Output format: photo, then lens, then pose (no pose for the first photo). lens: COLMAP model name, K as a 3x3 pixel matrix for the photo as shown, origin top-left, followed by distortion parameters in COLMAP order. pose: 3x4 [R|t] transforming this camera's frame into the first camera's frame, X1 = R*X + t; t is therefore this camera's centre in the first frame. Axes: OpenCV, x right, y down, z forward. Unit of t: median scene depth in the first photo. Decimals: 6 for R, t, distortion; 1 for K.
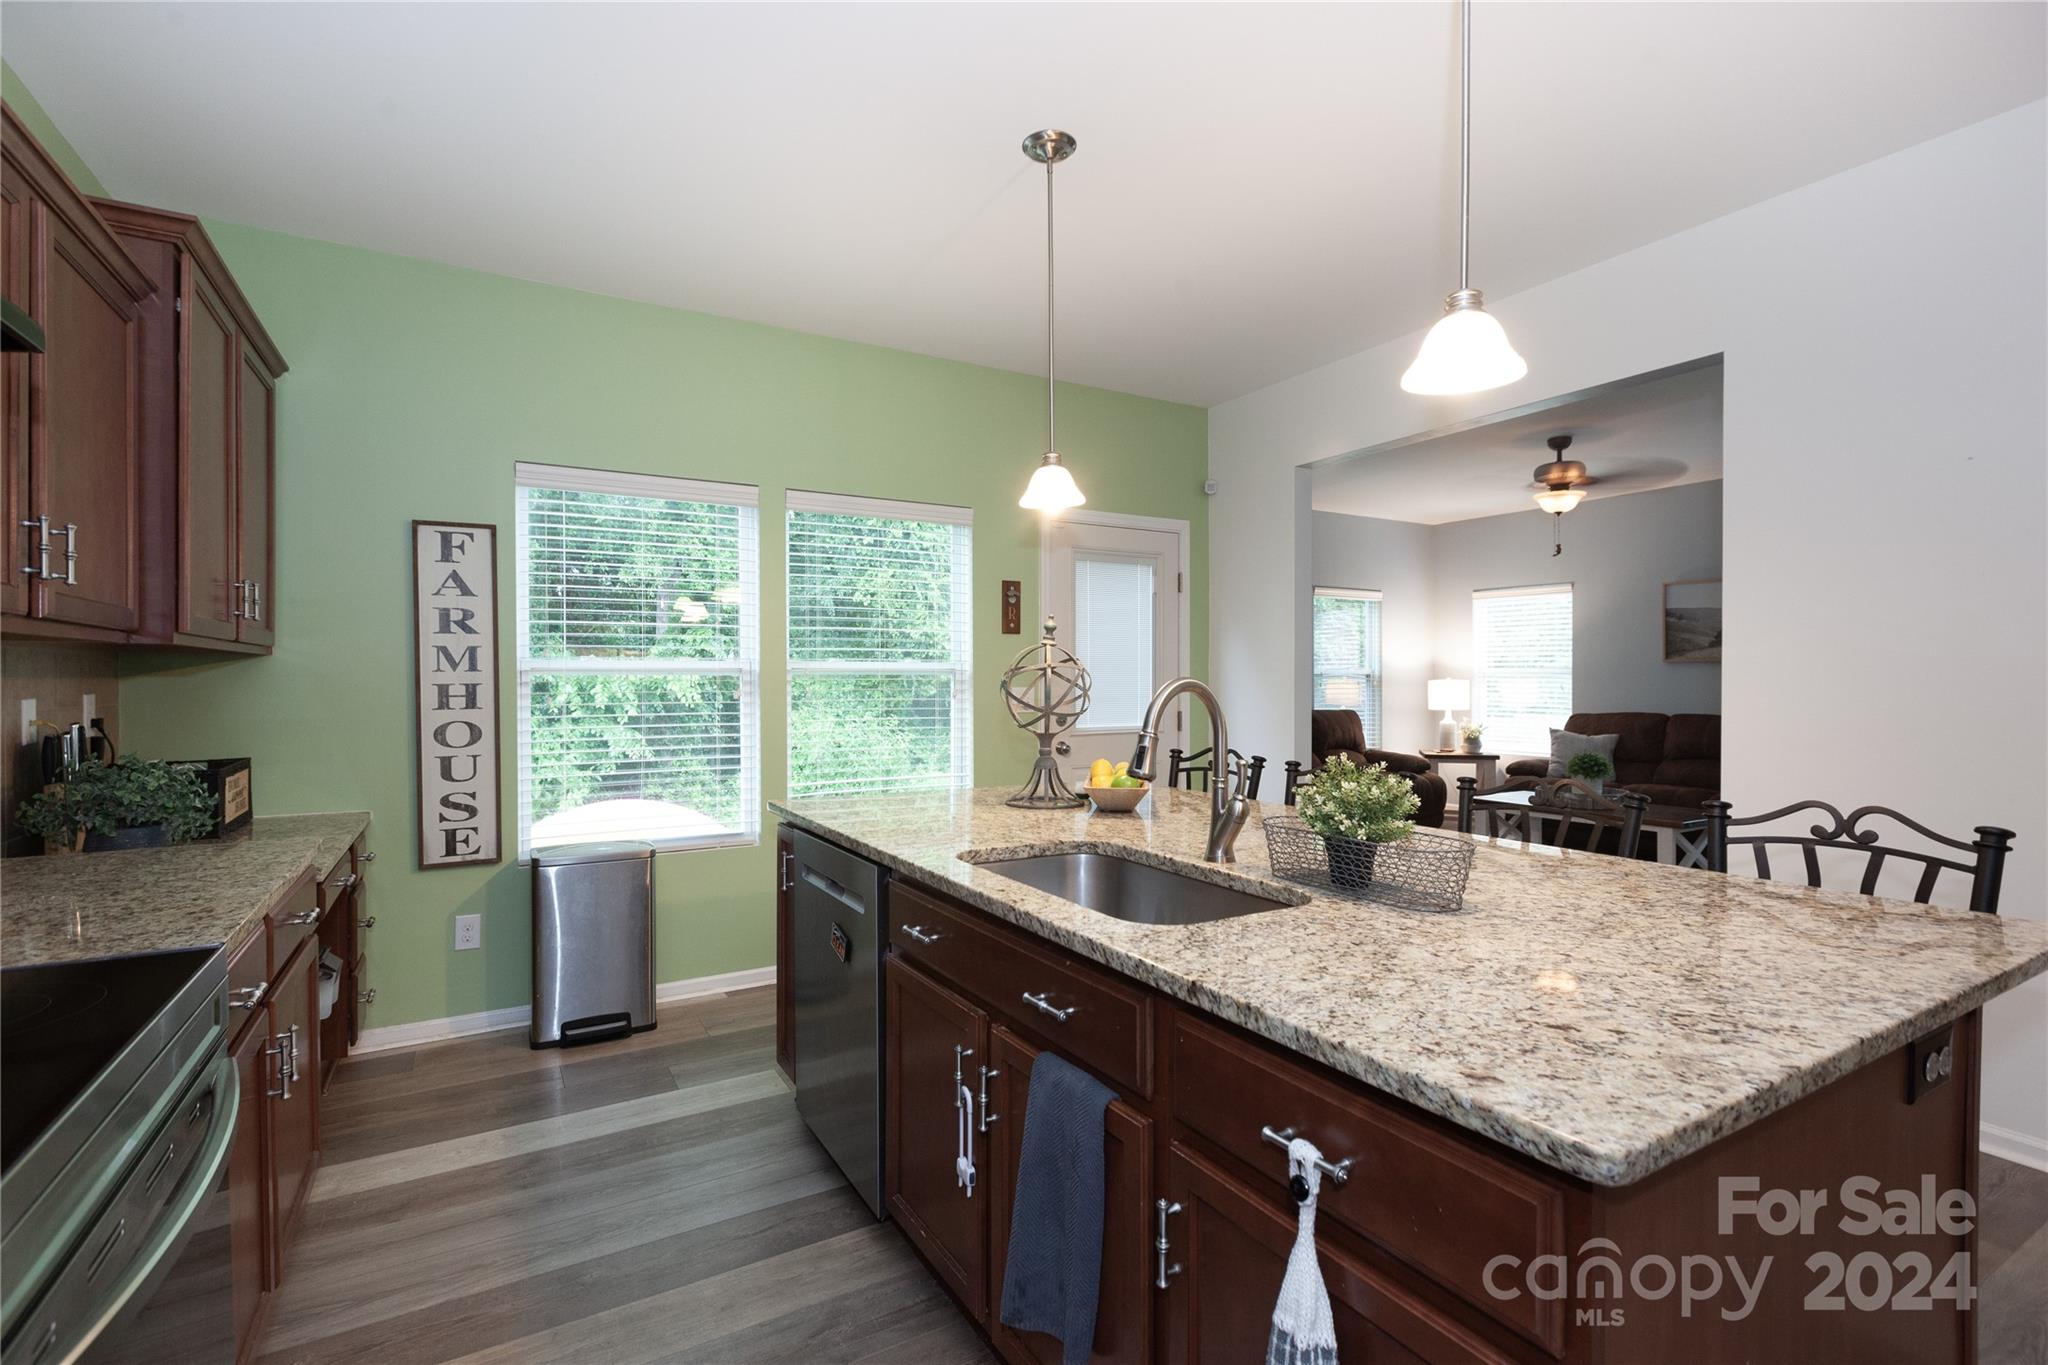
lens RADIAL K [[936.7, 0, 1010.4], [0, 936.7, 678.6], [0, 0, 1]] dist [0.000834, -0.001892]
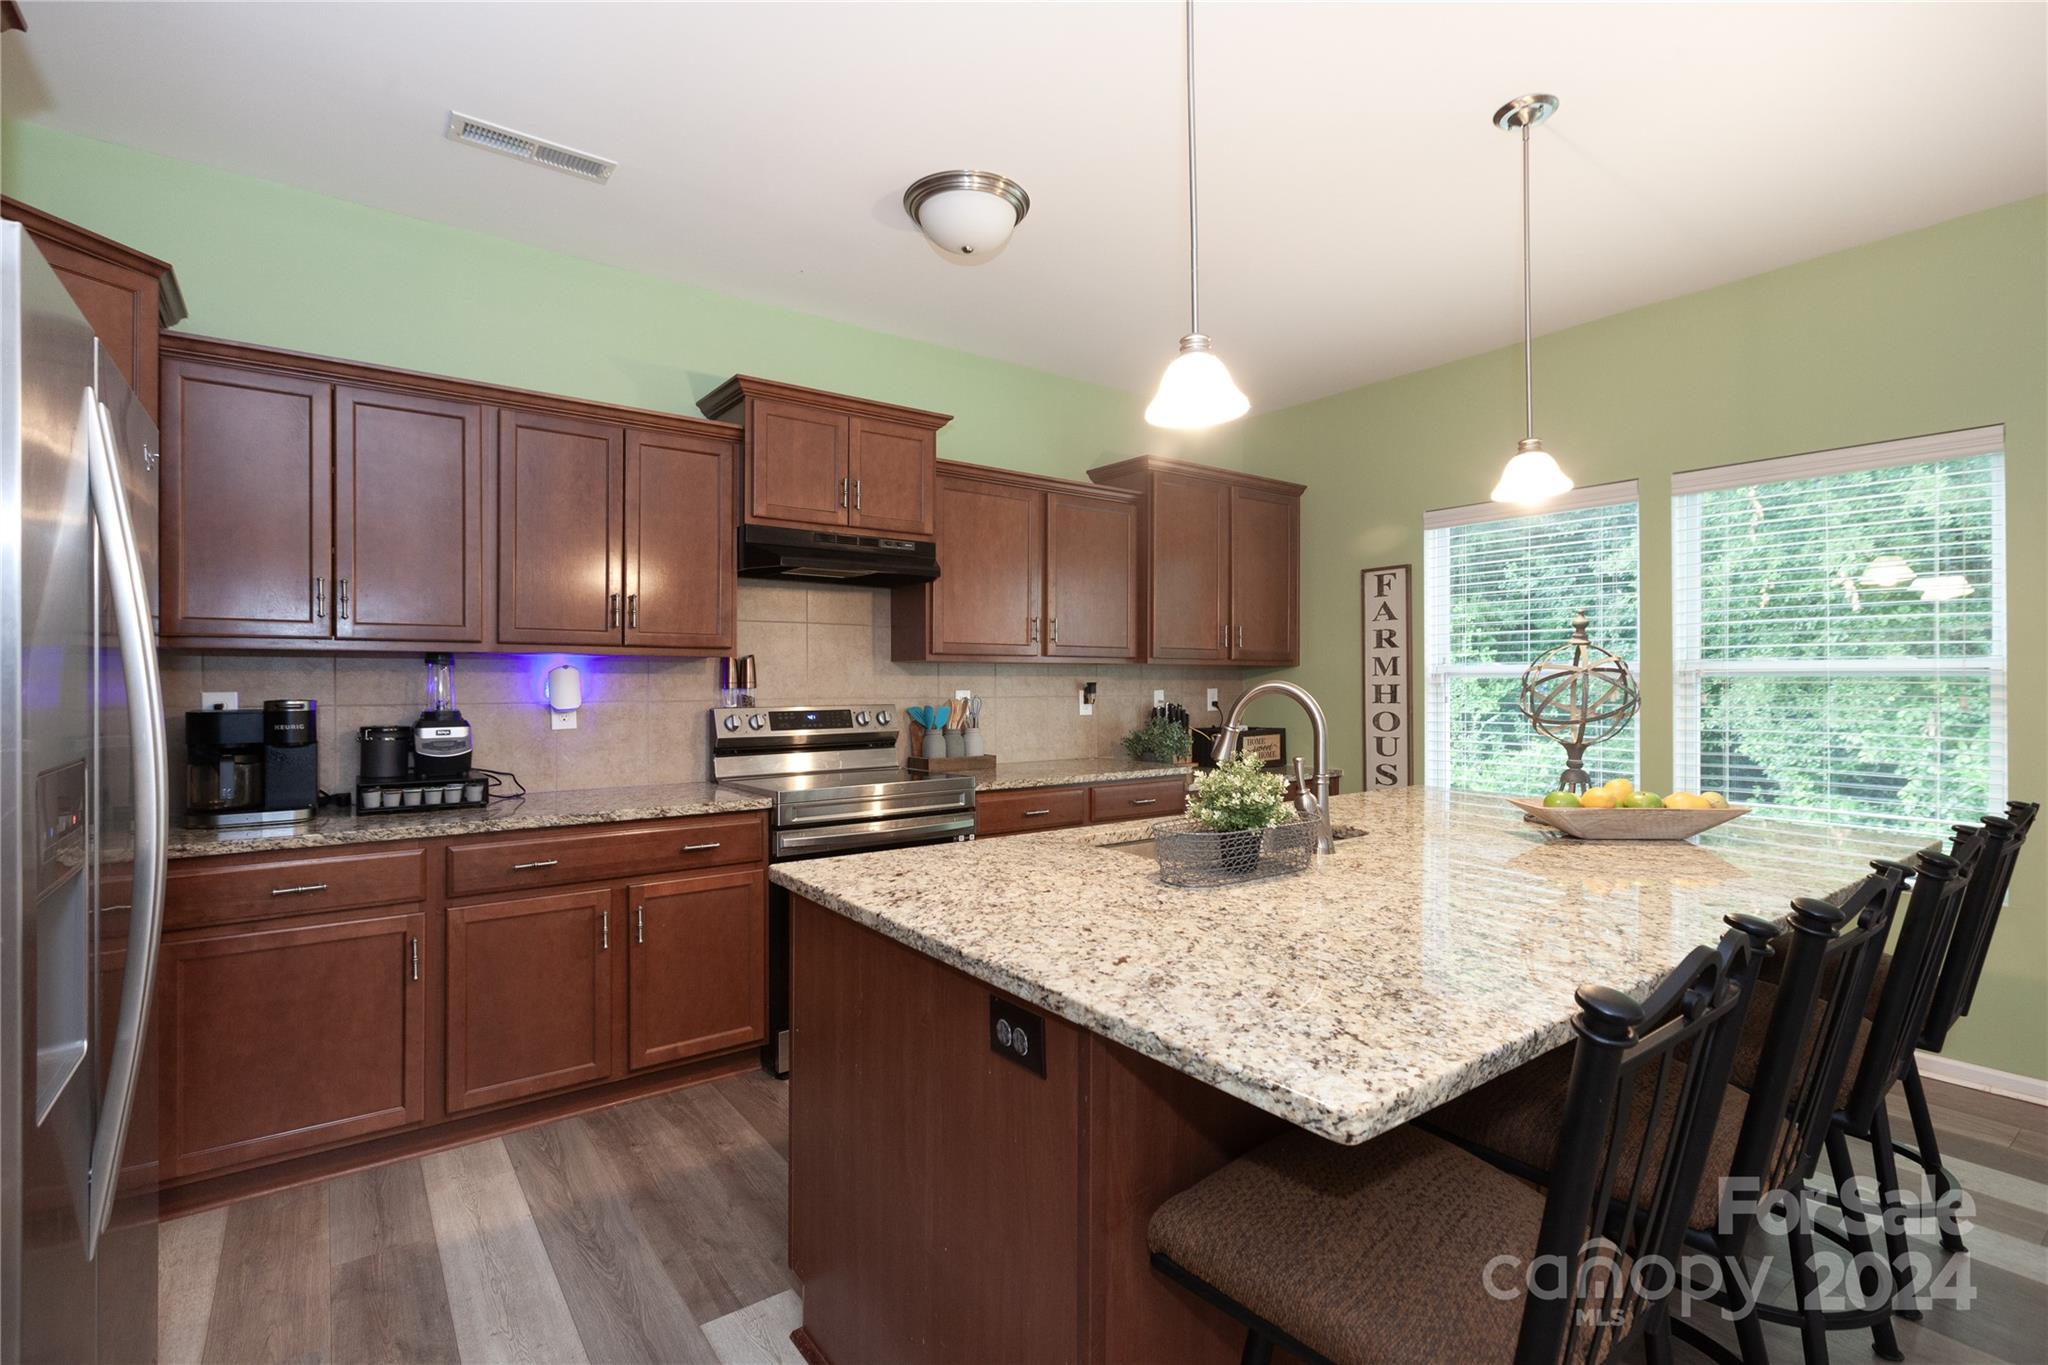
lens RADIAL K [[936.7, 0, 1017.3], [0, 936.7, 681.3], [0, 0, 1]] dist [0.000834, -0.001892]
pose [[0.124195, 0.001612, -0.992257, 0.701991], [-0.002222, 0.999997, 0.001346, 0.000090], [0.992255, 0.002038, 0.124198, 0.295677]]
